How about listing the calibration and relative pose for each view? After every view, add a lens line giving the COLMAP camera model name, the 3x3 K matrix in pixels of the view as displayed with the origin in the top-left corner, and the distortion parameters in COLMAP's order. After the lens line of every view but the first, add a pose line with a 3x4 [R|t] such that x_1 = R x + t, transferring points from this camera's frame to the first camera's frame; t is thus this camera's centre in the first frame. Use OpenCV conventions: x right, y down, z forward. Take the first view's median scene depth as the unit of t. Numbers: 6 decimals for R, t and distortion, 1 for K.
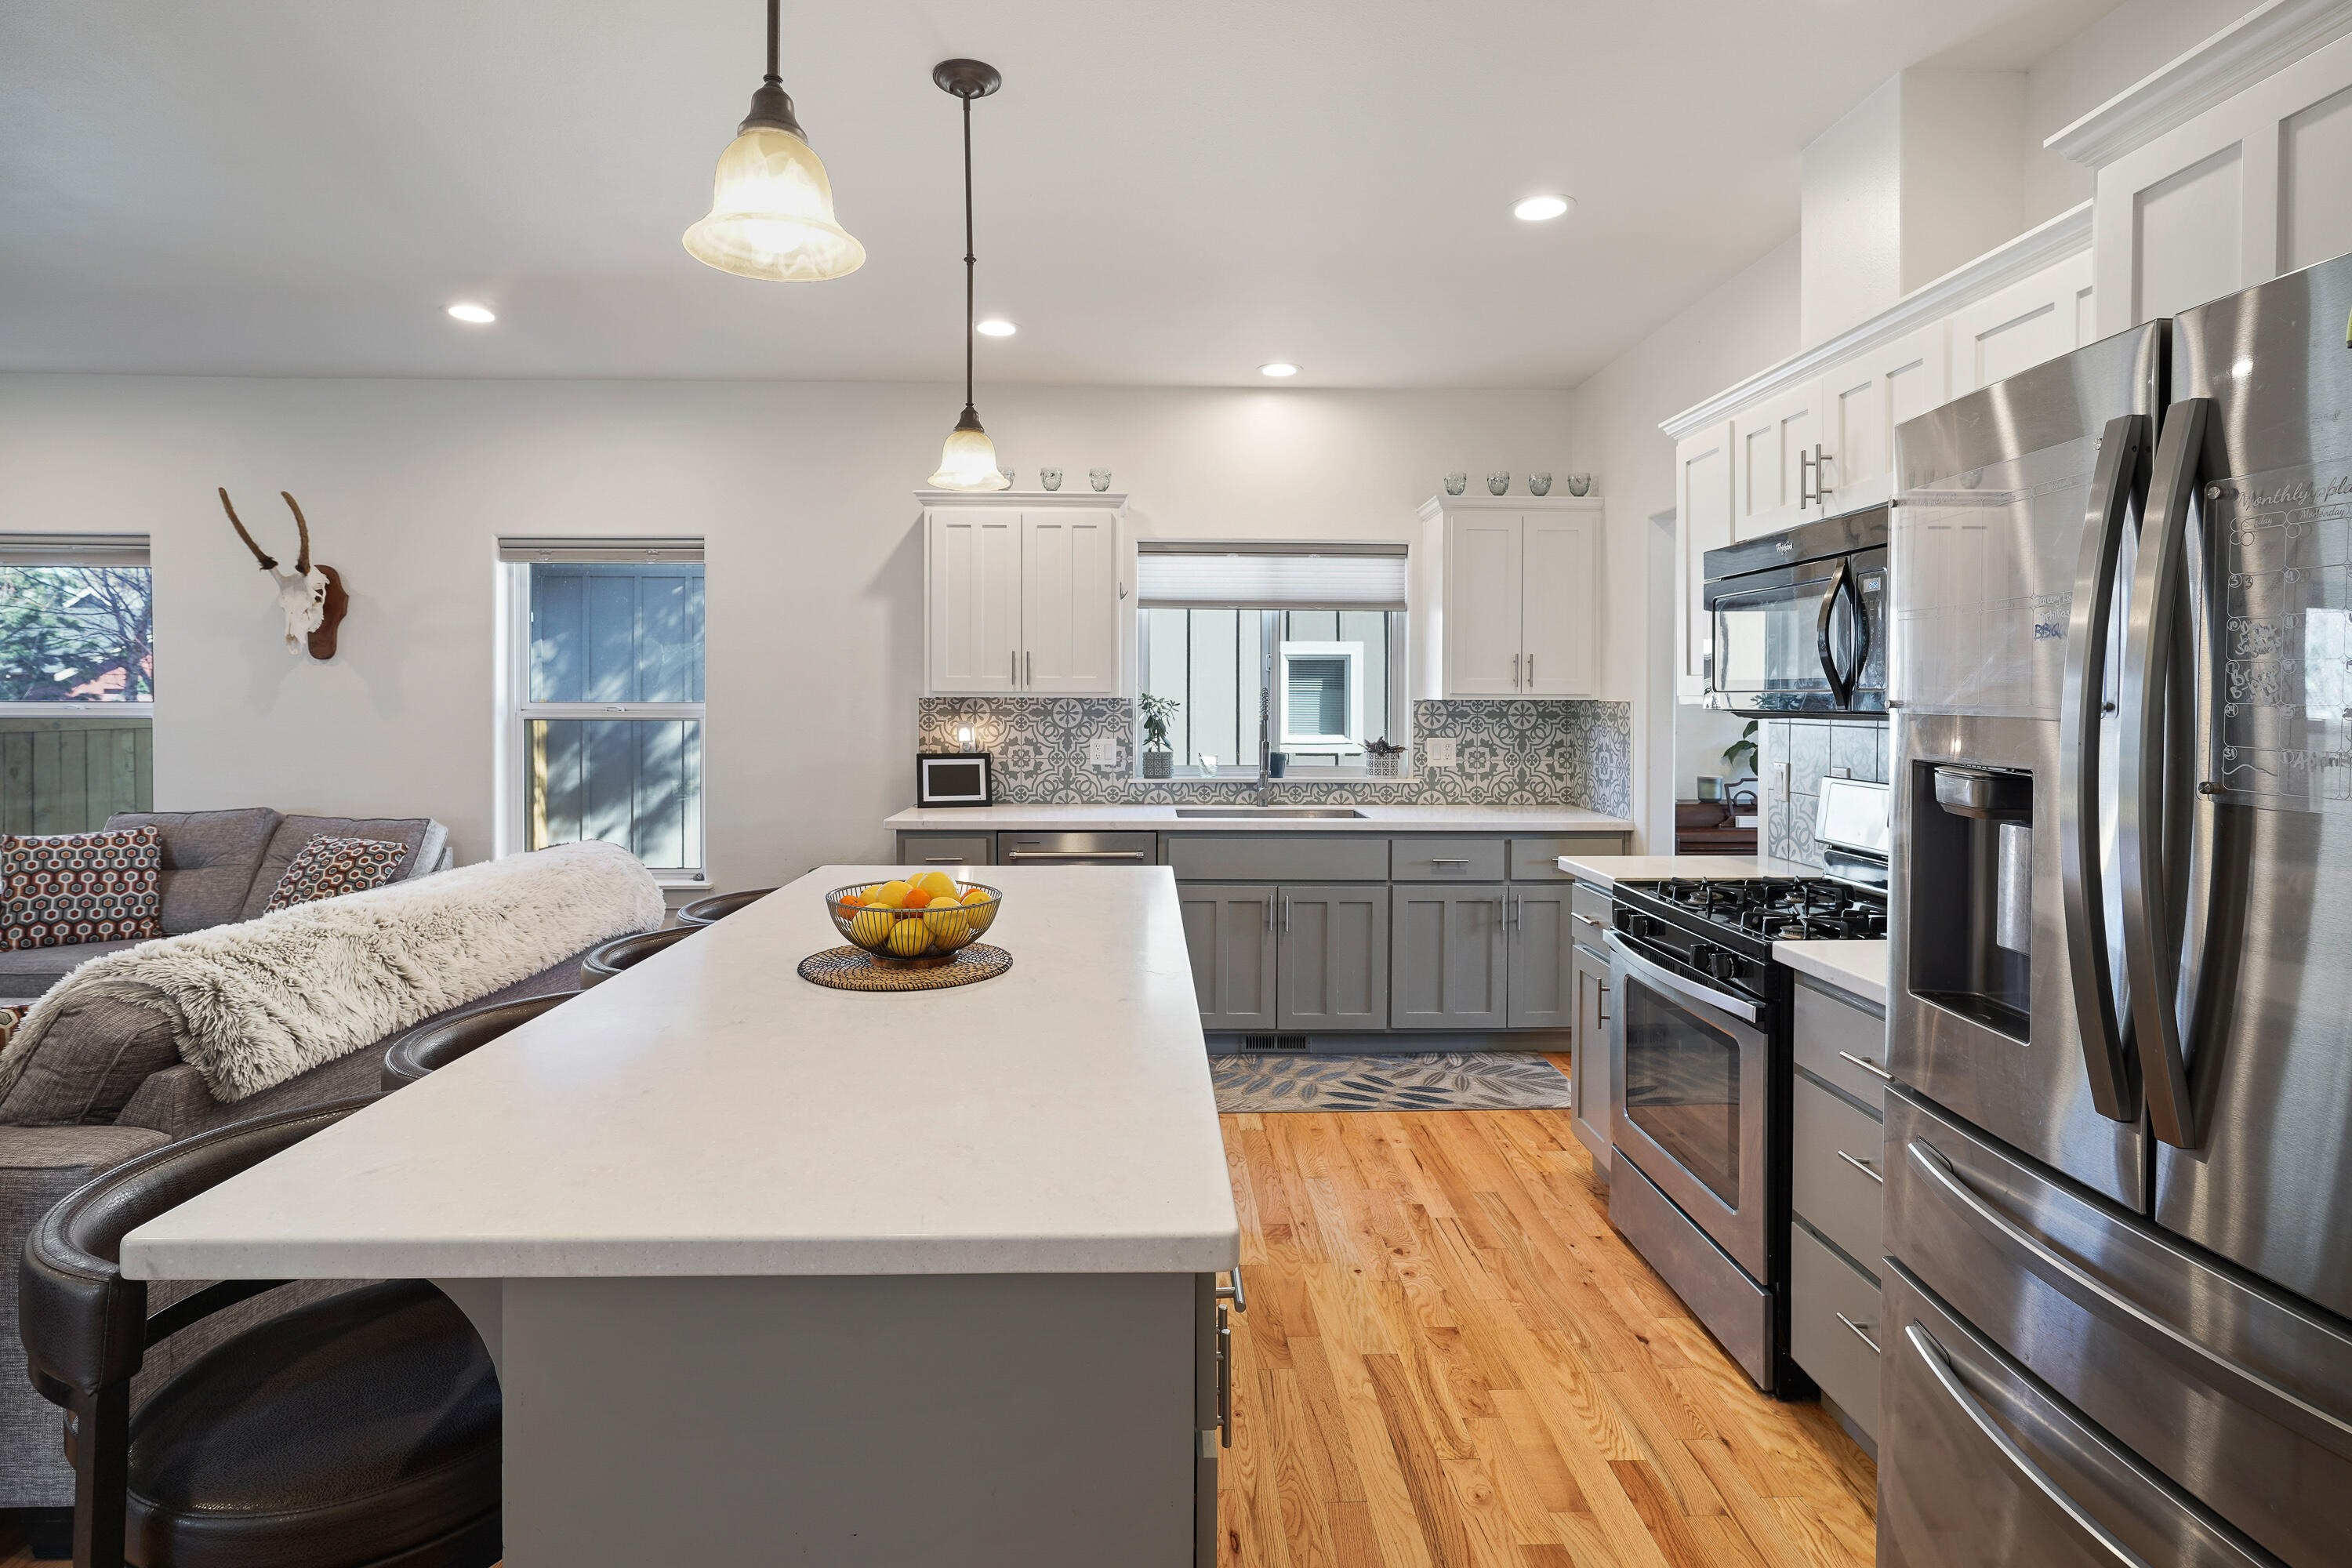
lens RADIAL K [[1191.1, 0, 1181.3], [0, 1191.1, 709.4], [0, 0, 1]] dist [-0.014069, 0.007143]
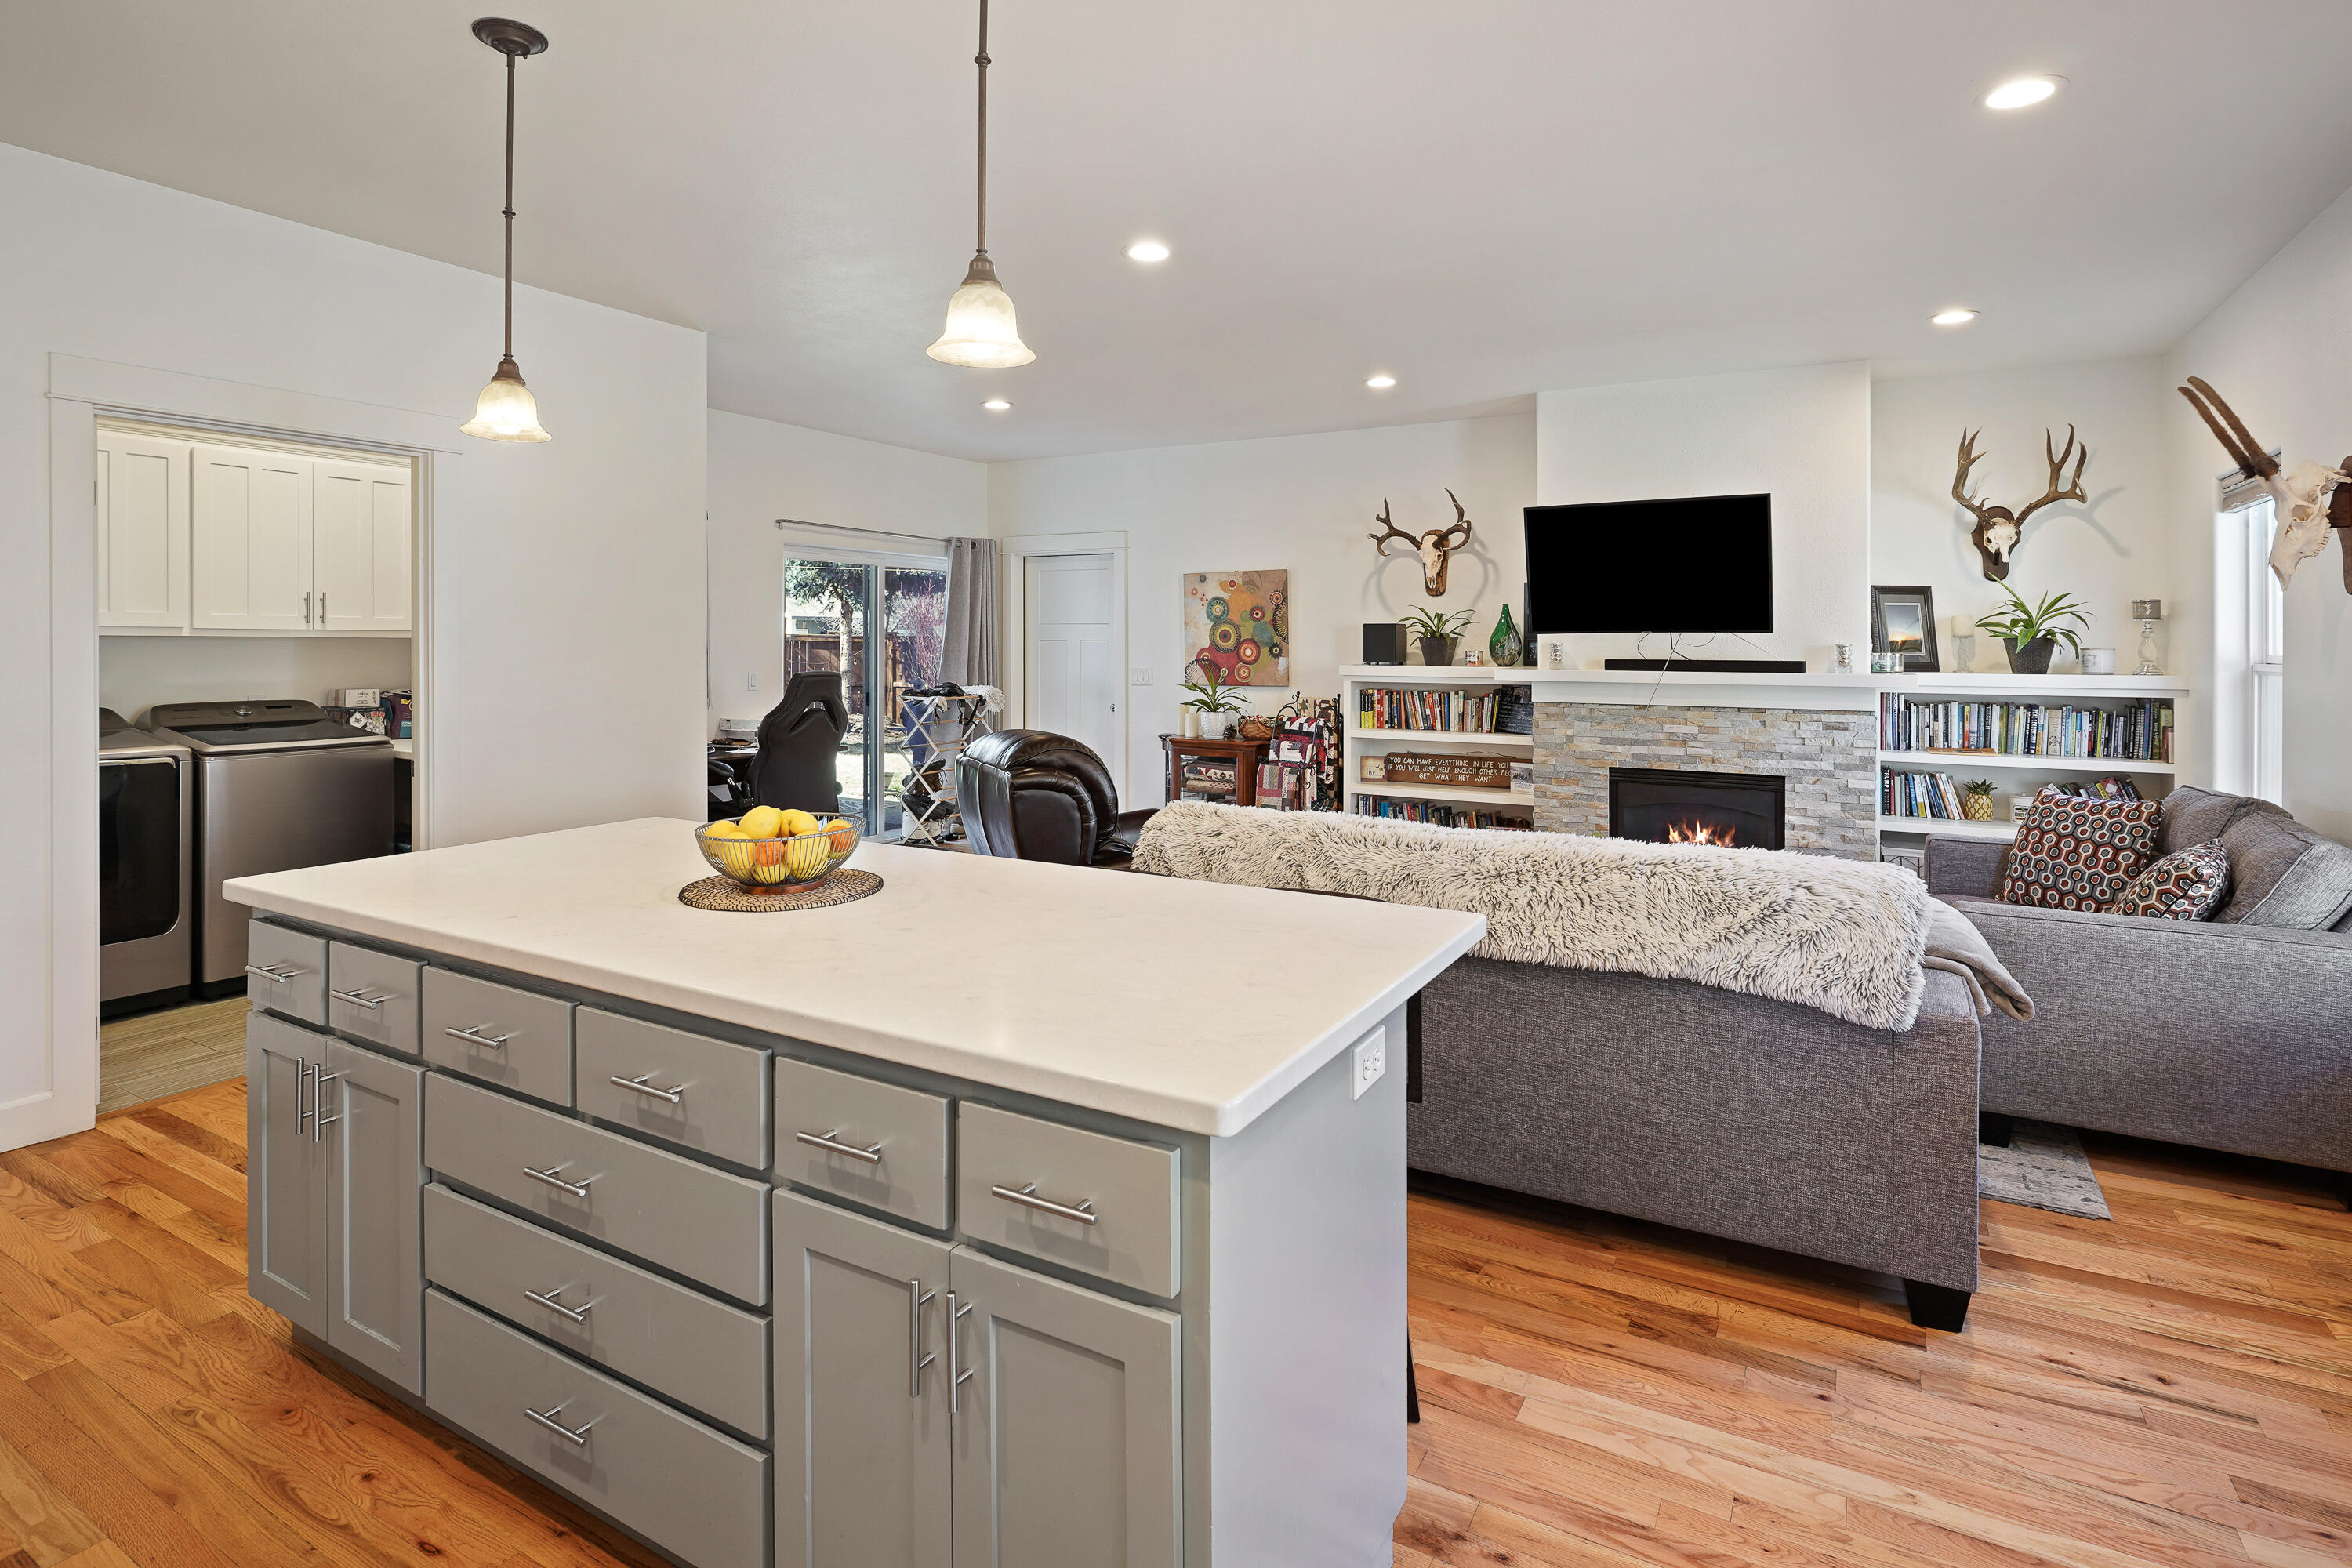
lens RADIAL K [[1191.1, 0, 1188.4], [0, 1191.1, 620.8], [0, 0, 1]] dist [-0.014069, 0.007143]
pose [[-0.524334, -0.021486, -0.851242, 0.199443], [-0.010504, 0.999769, -0.018764, -0.007109], [0.851448, -0.000897, -0.524438, 0.770817]]
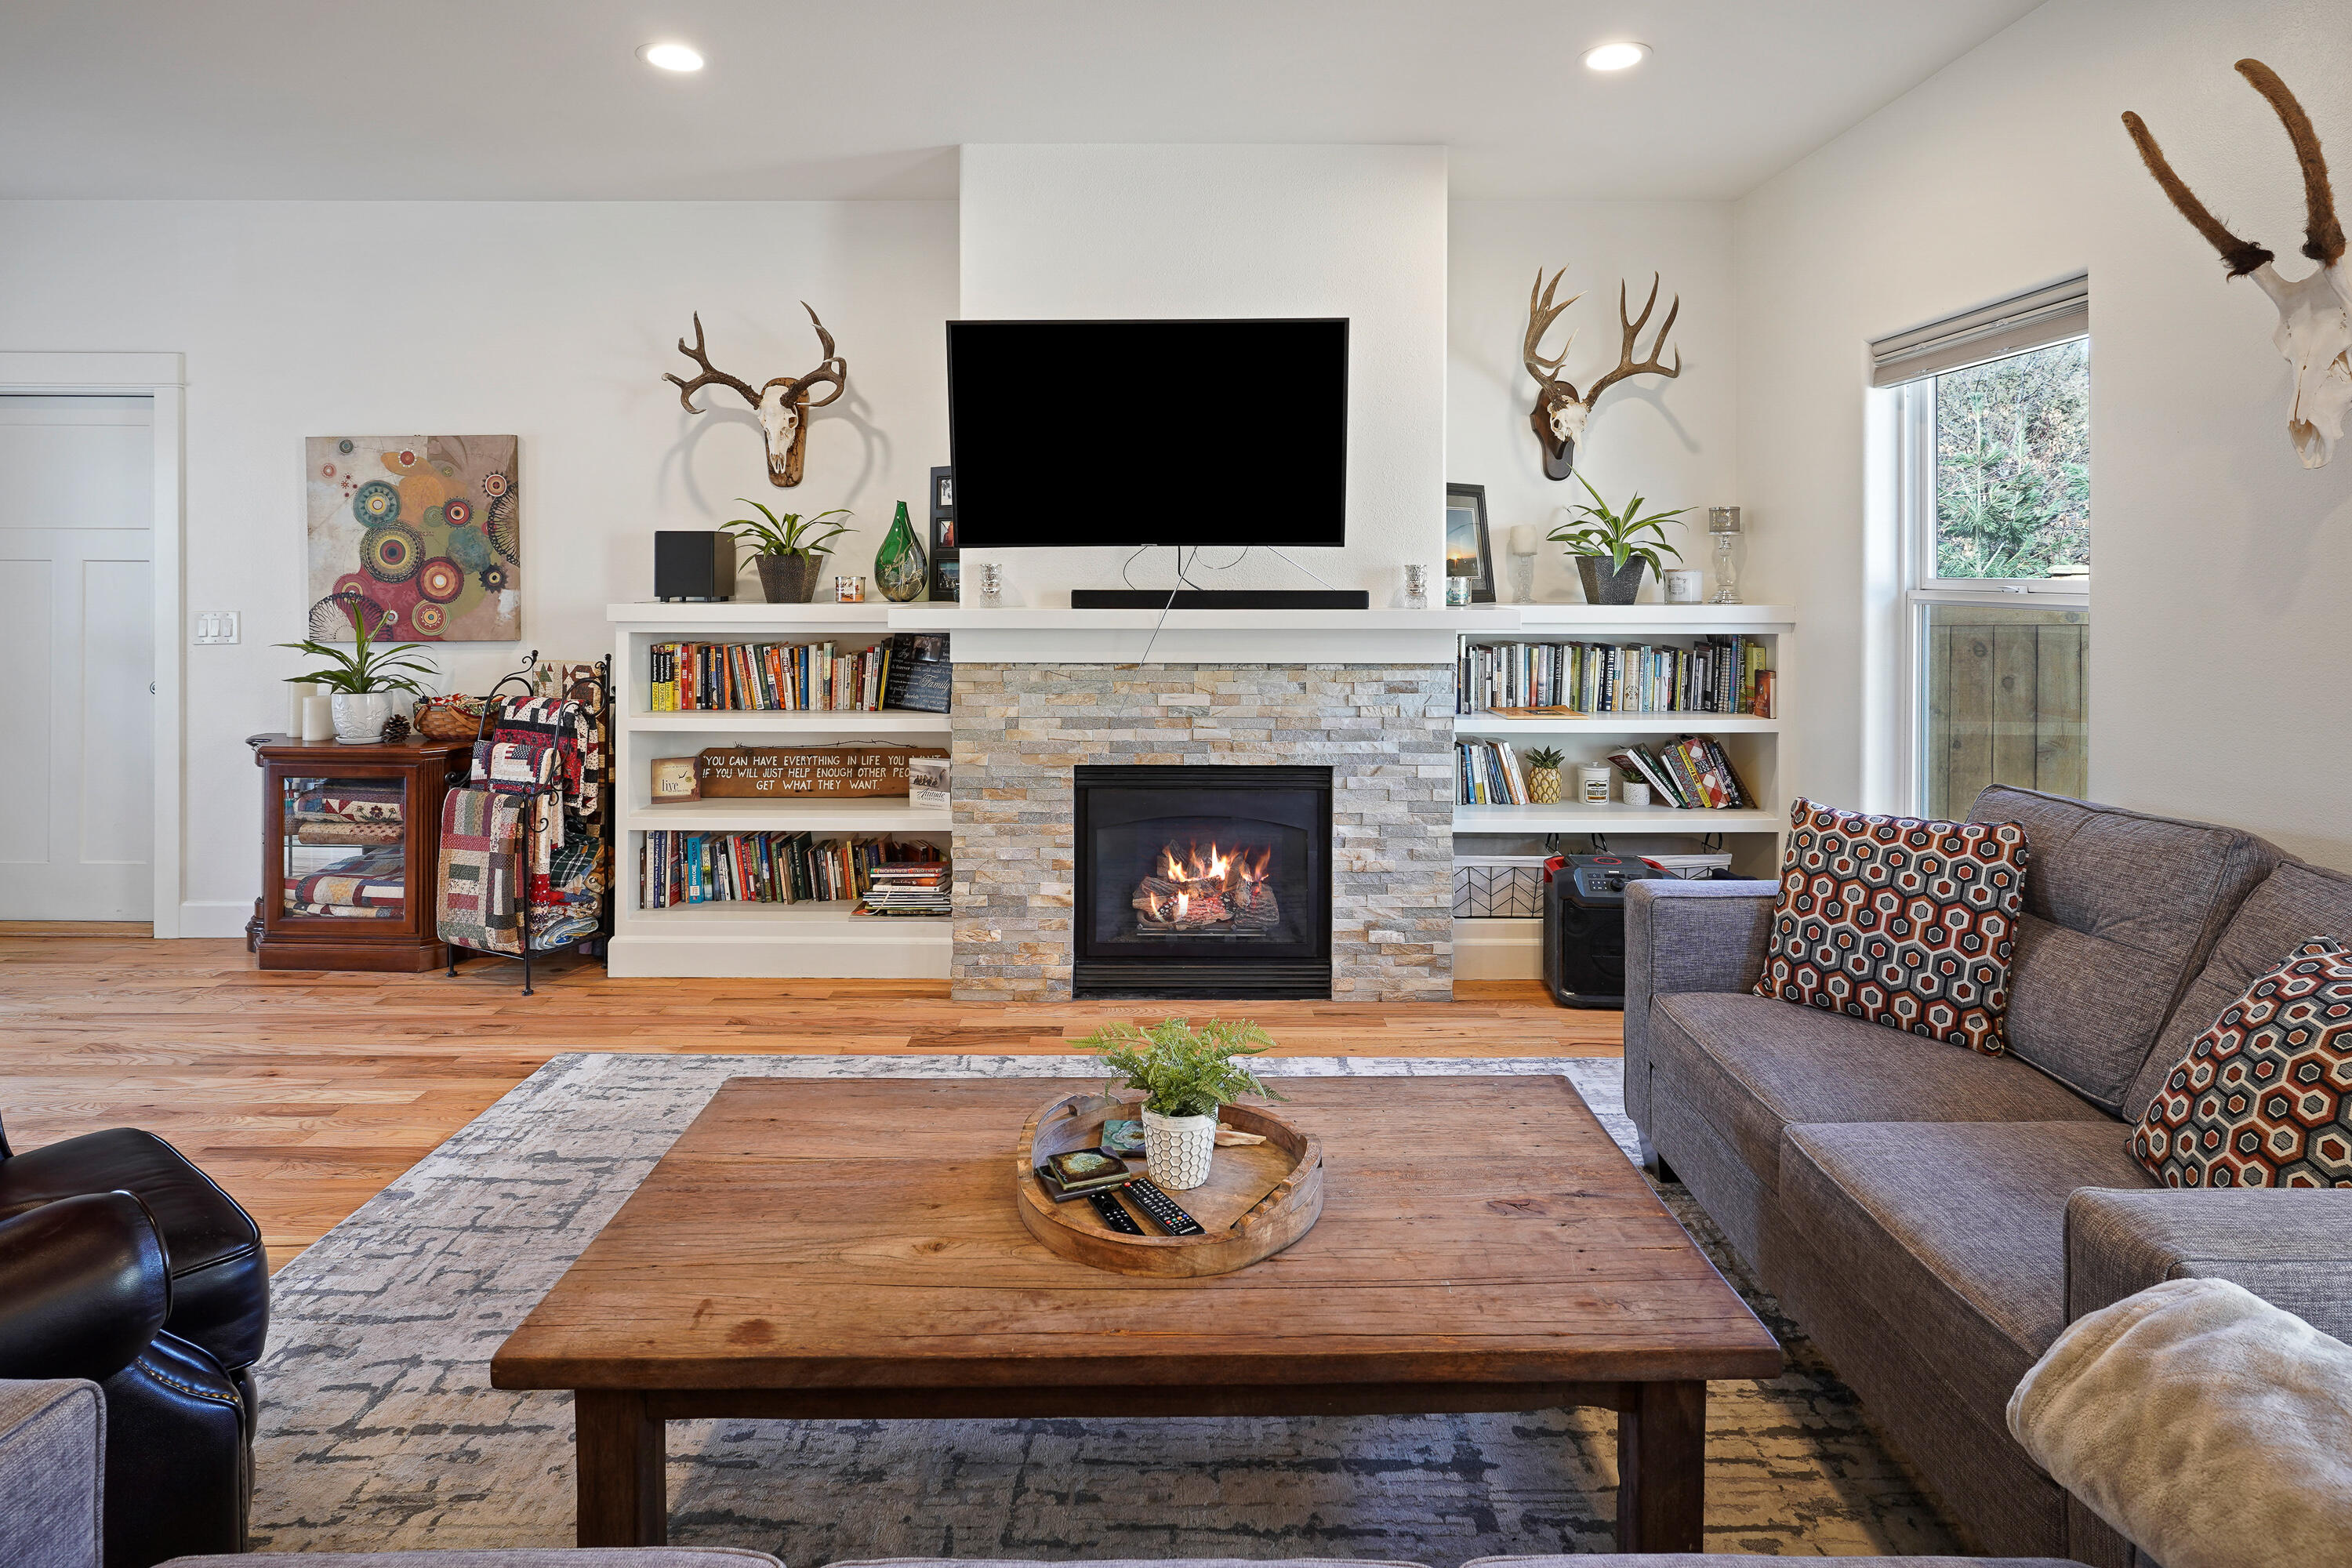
lens RADIAL K [[1191.1, 0, 1192.8], [0, 1191.1, 566.9], [0, 0, 1]] dist [-0.014069, 0.007143]
pose [[-0.025370, -0.003736, -0.999671, -0.315080], [-0.007224, 0.999968, -0.003553, -0.007539], [0.999652, 0.007132, -0.025396, 0.592792]]
